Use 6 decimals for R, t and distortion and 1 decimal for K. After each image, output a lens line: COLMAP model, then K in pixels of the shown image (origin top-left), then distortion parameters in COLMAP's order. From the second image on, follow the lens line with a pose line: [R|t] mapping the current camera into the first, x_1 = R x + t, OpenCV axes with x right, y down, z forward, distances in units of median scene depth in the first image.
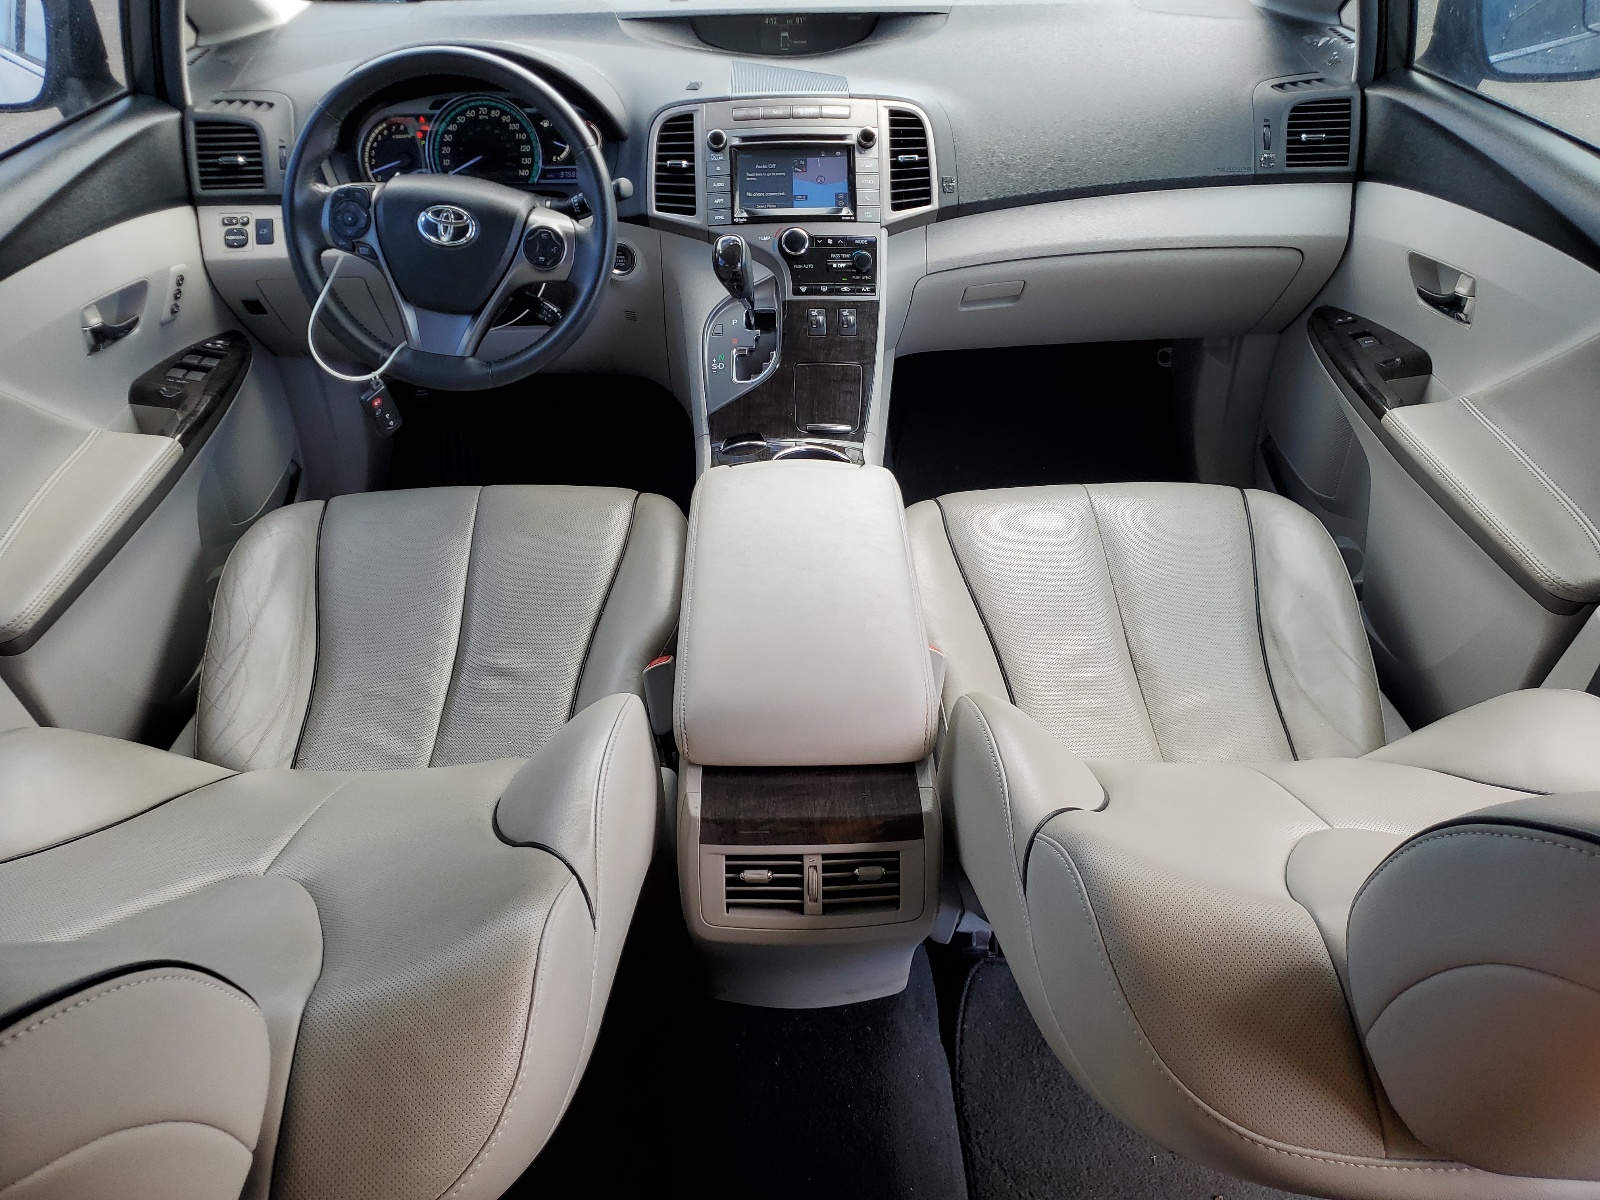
lens RADIAL K [[1206.0, 0, 800.7], [0, 1206.0, 602.2], [0, 0, 1]] dist [0.001741, 0.000290]
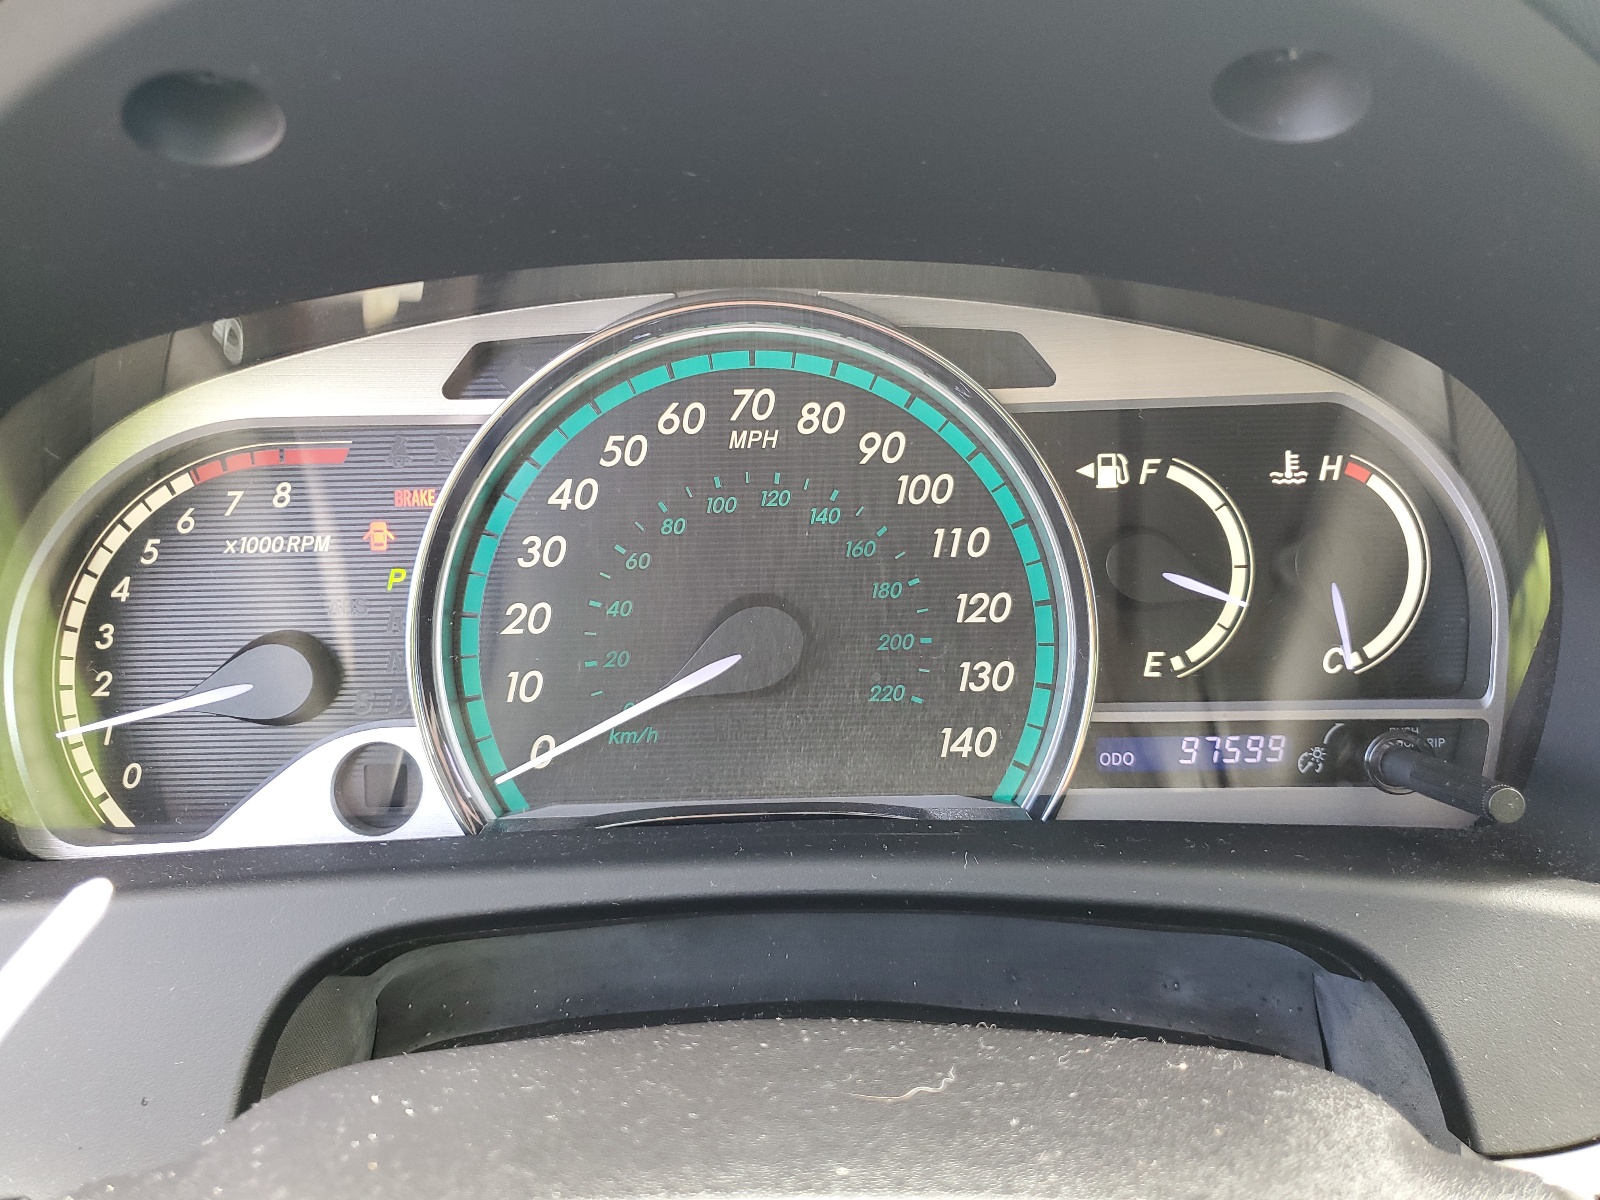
lens RADIAL K [[1206.0, 0, 800.8], [0, 1206.0, 597.8], [0, 0, 1]] dist [0.001741, 0.000290]
pose [[0.999225, 0.003005, -0.039236, -0.249103], [-0.011884, 0.973572, -0.228071, -0.340091], [0.037514, 0.228360, 0.972854, 0.836488]]
